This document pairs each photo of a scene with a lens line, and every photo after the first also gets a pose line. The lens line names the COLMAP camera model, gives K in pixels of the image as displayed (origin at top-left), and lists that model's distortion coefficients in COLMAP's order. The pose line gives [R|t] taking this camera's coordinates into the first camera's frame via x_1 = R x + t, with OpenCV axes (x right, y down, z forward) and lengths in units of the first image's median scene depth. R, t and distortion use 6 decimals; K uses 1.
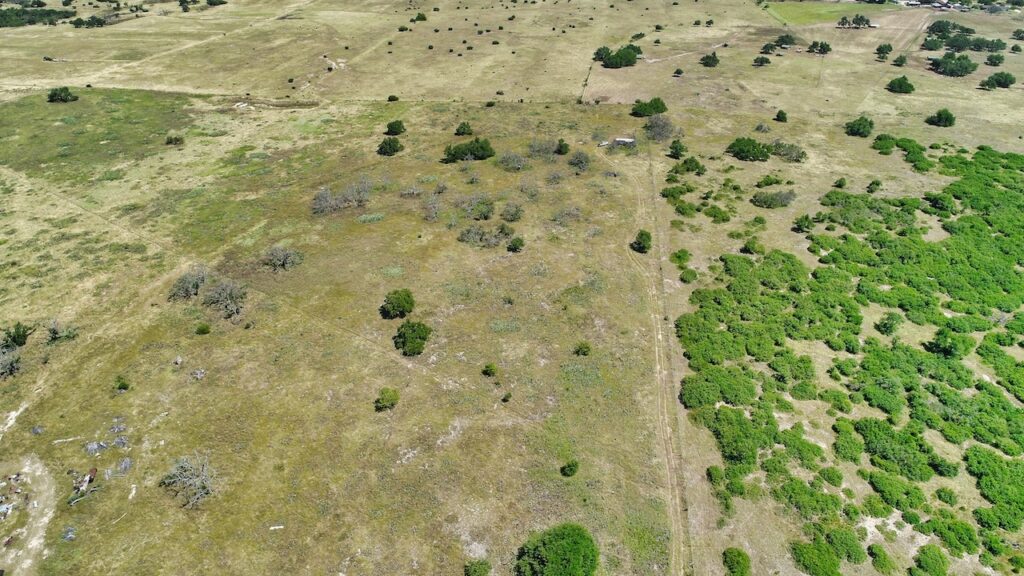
lens RADIAL K [[686.0, 0, 513.5], [0, 686.0, 294.1], [0, 0, 1]] dist [-0.001606, 0.000908]
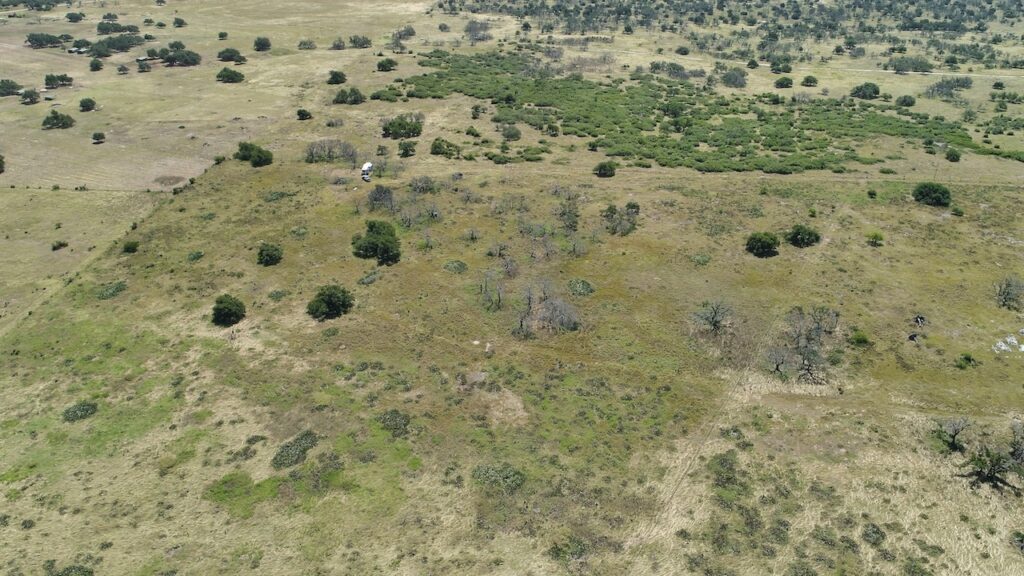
lens RADIAL K [[686.0, 0, 513.5], [0, 686.0, 294.1], [0, 0, 1]] dist [-0.001606, 0.000908]
pose [[-0.052874, -0.514828, 0.855662, -0.897015], [0.516210, 0.719403, 0.464743, -0.520918], [-0.854828, 0.466274, 0.227722, 0.838321]]
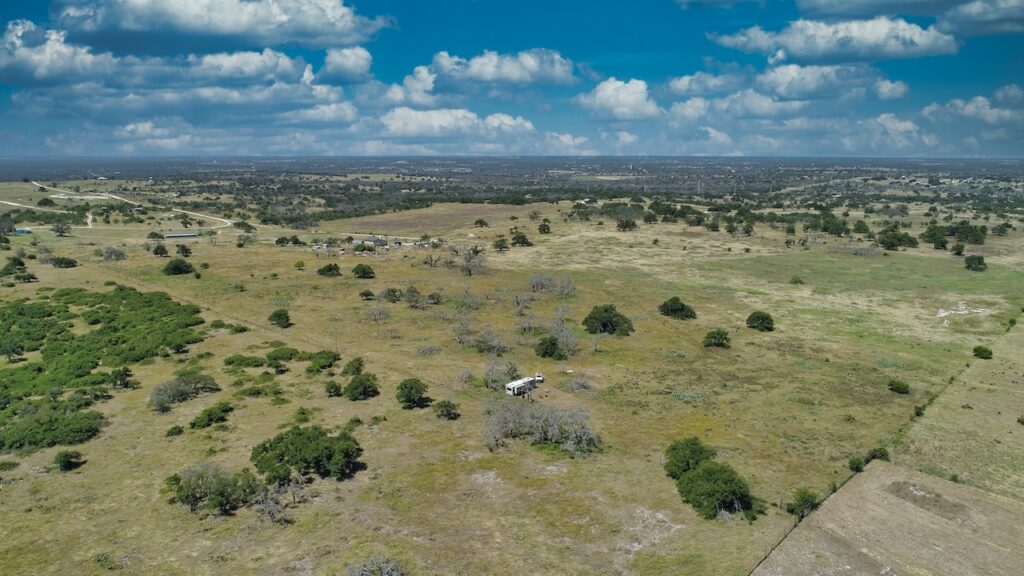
lens RADIAL K [[686.0, 0, 513.5], [0, 686.0, 294.1], [0, 0, 1]] dist [-0.001606, 0.000908]
pose [[-0.571886, 0.162336, -0.804110, 0.695220], [-0.427233, 0.777854, 0.460885, -0.623521], [0.700298, 0.607117, -0.375489, 1.390010]]
